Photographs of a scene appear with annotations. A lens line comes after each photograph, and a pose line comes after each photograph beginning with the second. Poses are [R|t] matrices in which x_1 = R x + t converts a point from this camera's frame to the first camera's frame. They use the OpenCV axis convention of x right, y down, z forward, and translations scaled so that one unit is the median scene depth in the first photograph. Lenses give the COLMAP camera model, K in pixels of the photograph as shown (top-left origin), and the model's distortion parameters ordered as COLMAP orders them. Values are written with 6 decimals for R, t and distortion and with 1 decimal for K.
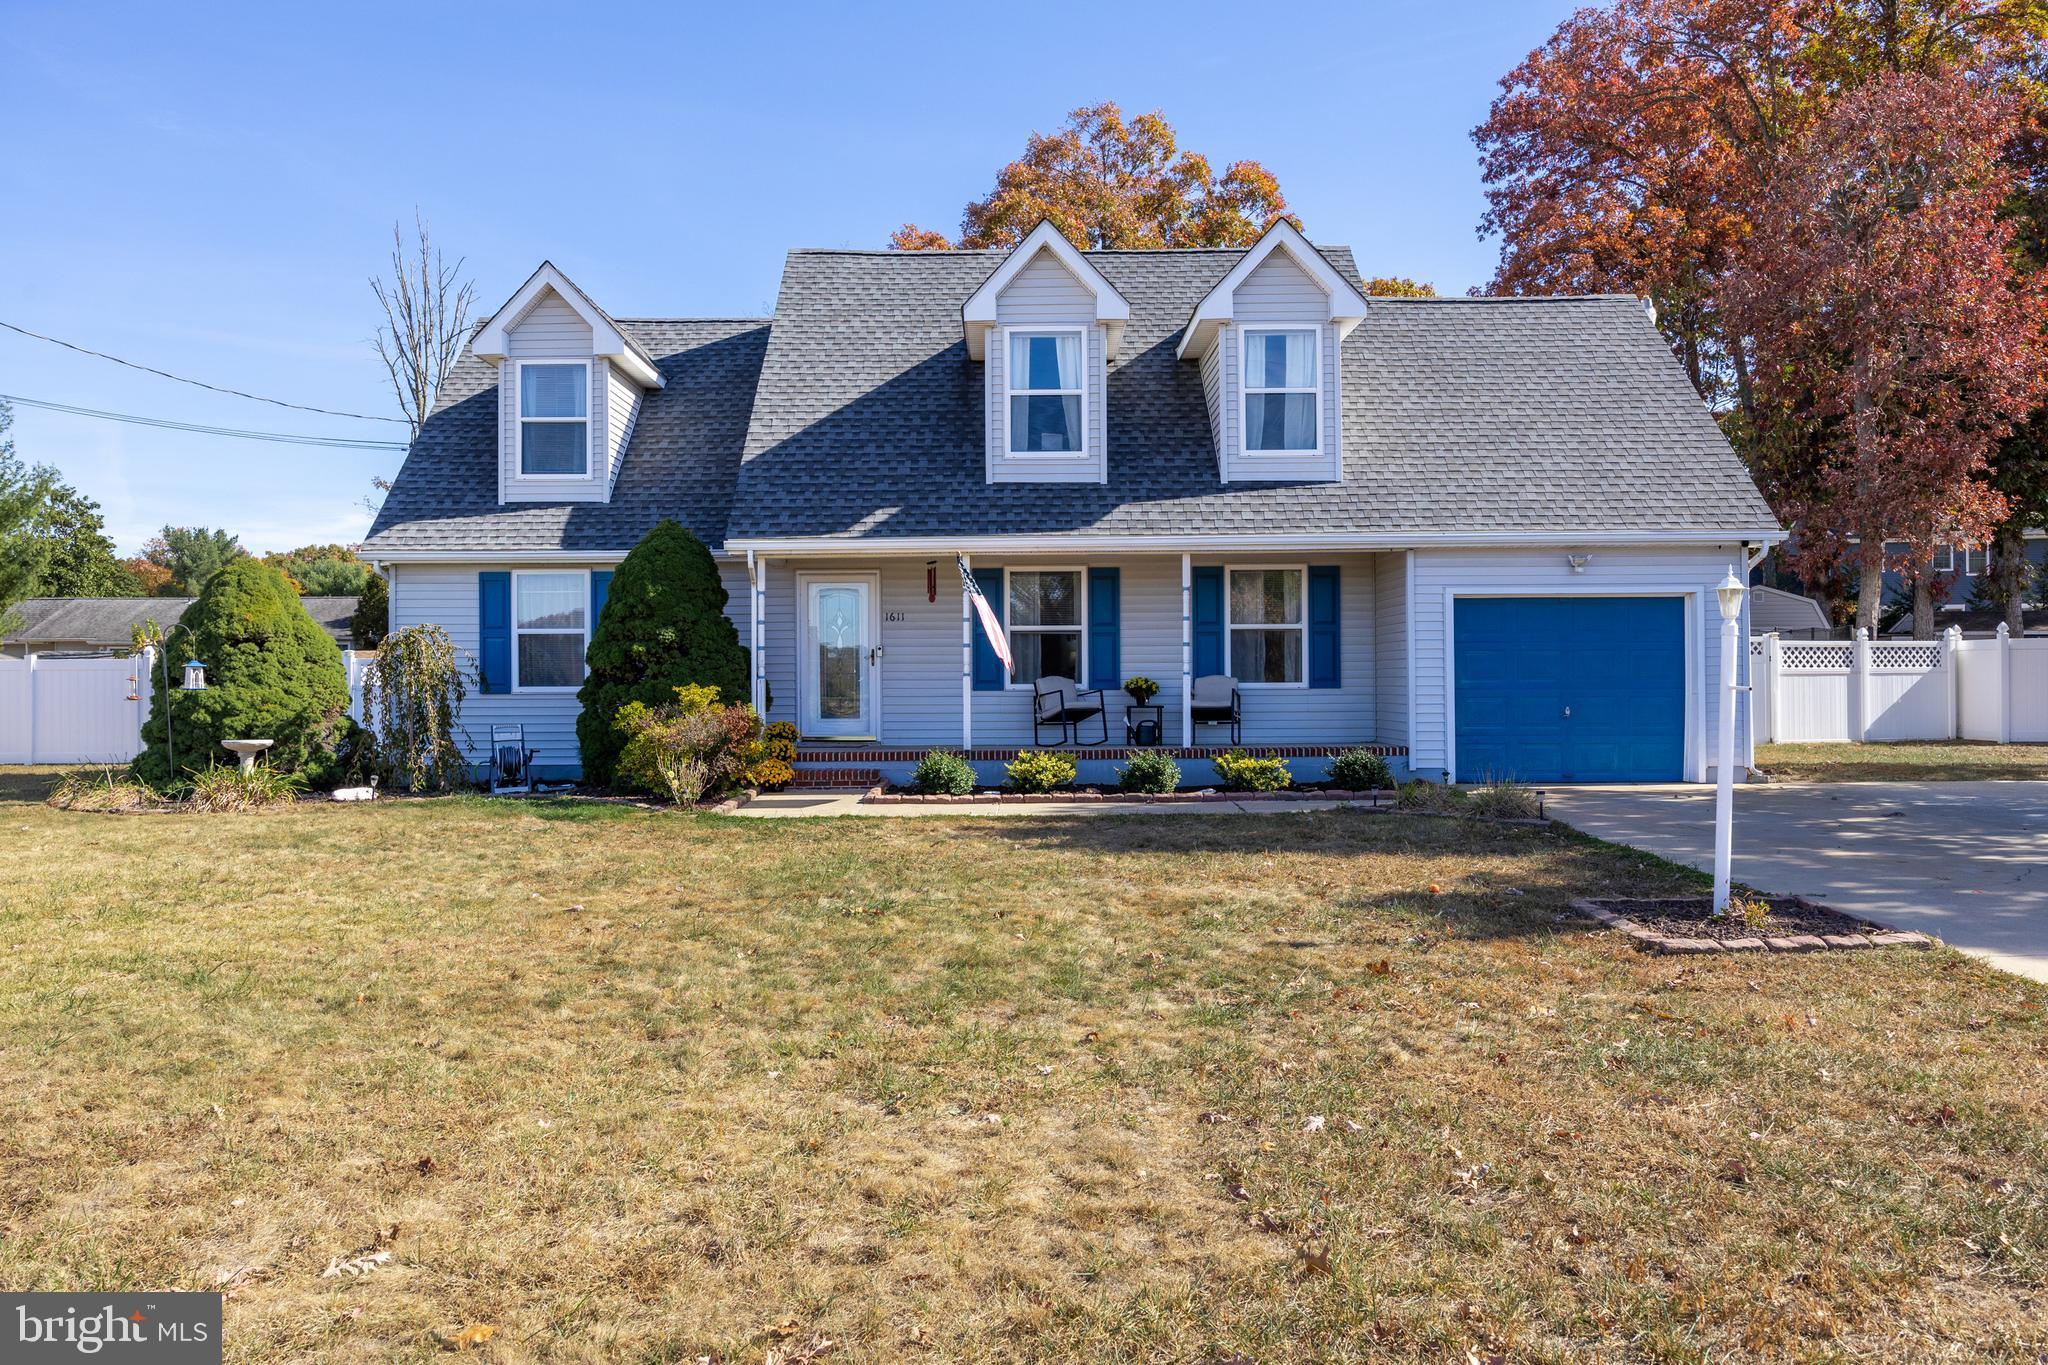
lens RADIAL K [[1483.2, 0, 1024.0], [0, 1483.2, 682.5], [0, 0, 1]] dist [0.010894, 0.000749]
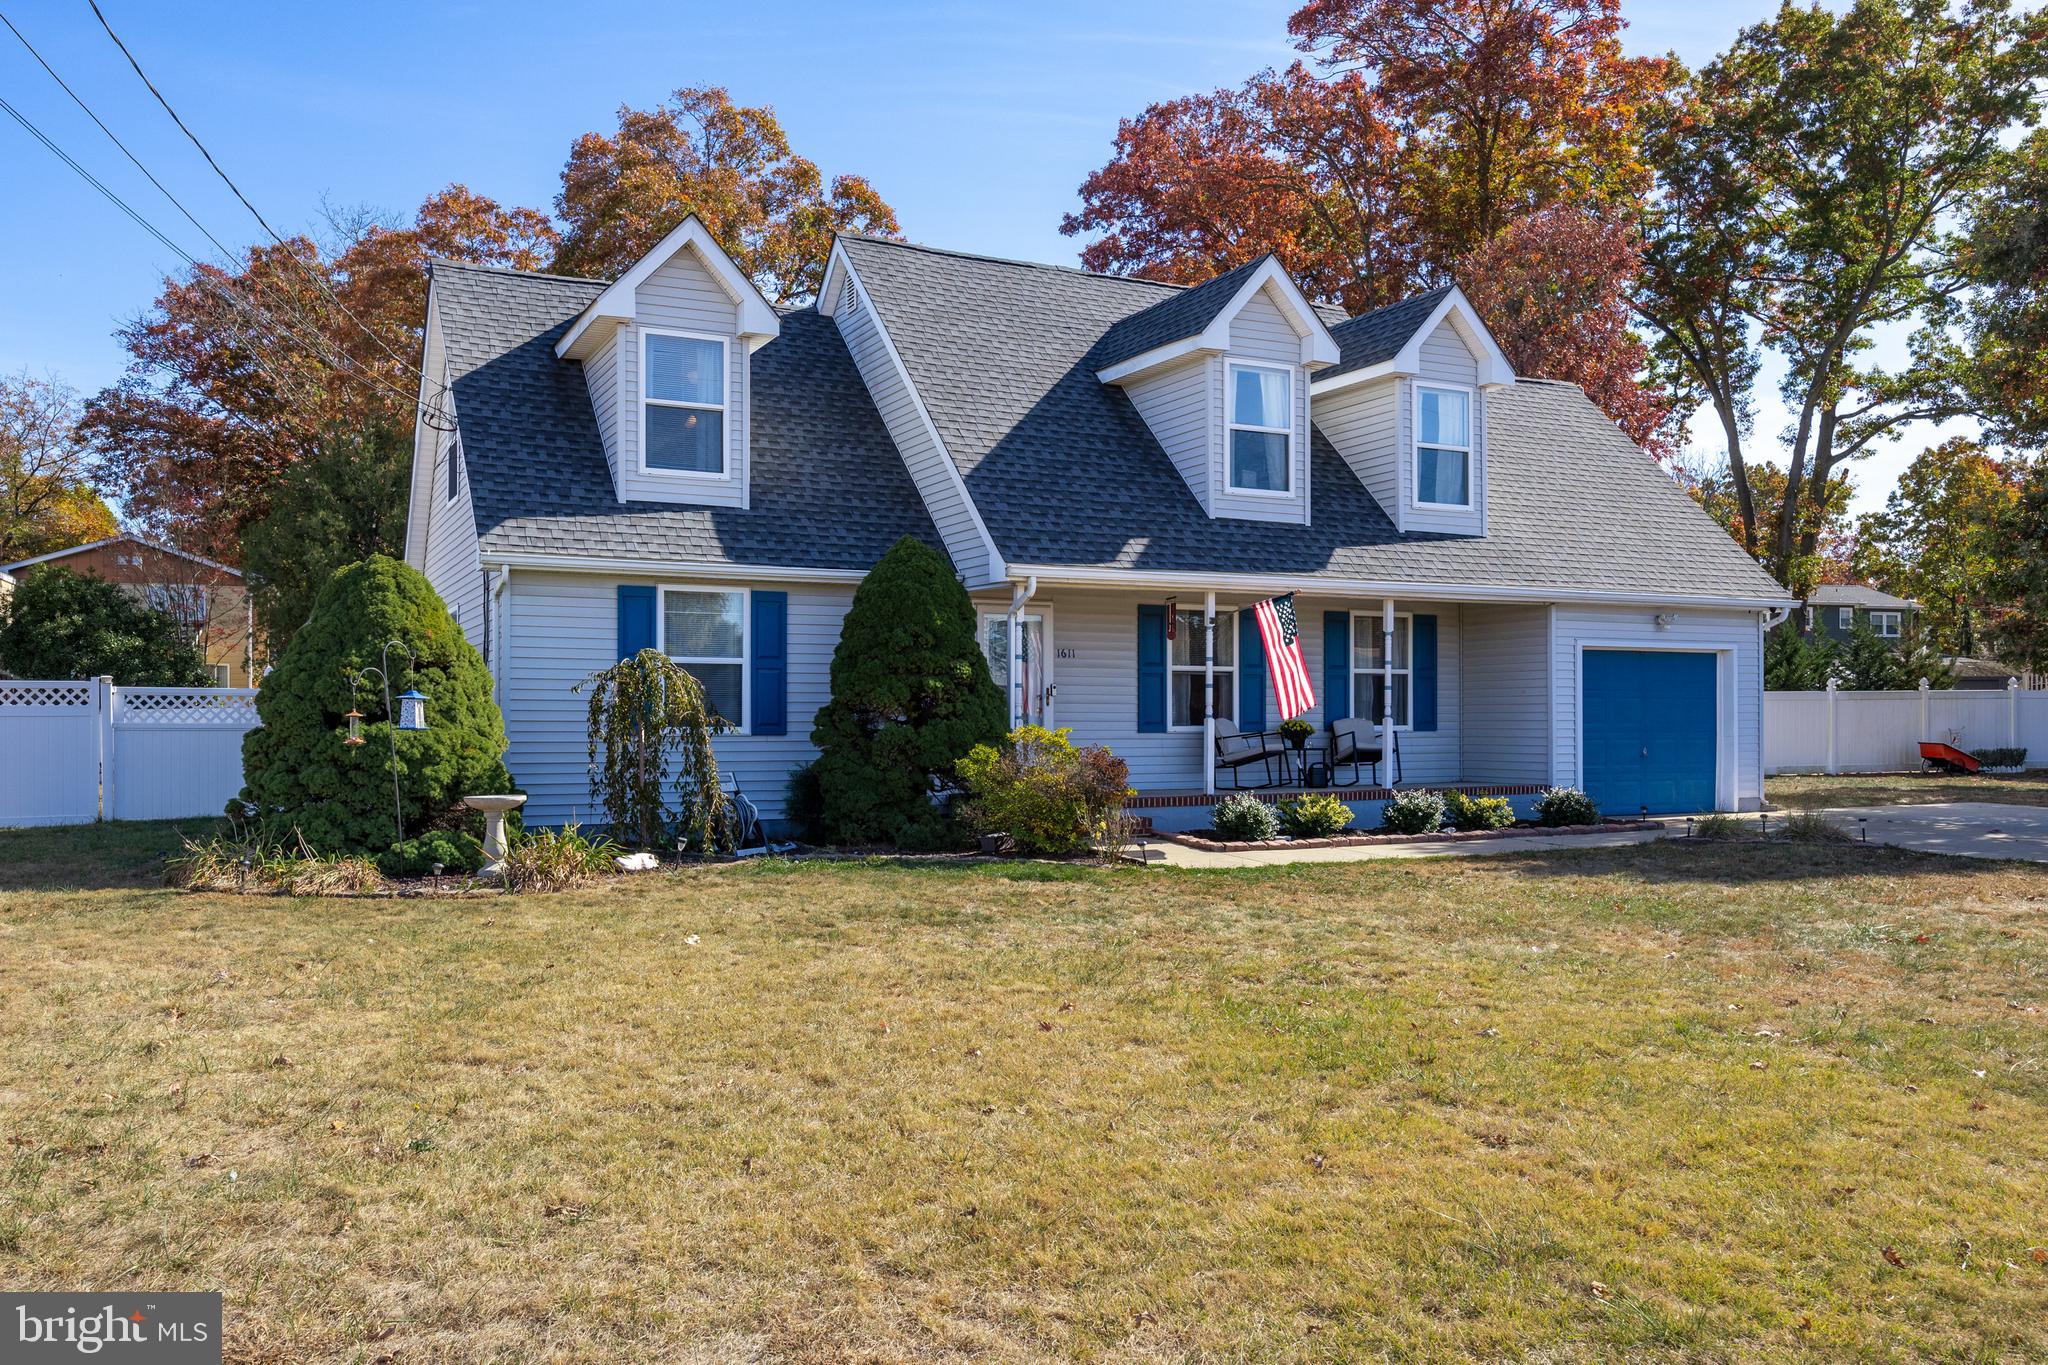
lens RADIAL K [[1560.3, 0, 1023.2], [0, 1560.3, 709.0], [0, 0, 1]] dist [0.041975, 0.001645]
pose [[0.891284, 0.007804, 0.453379, -0.593697], [-0.004981, 0.999960, -0.007419, -0.001277], [-0.453419, 0.004354, 0.891287, 0.144944]]
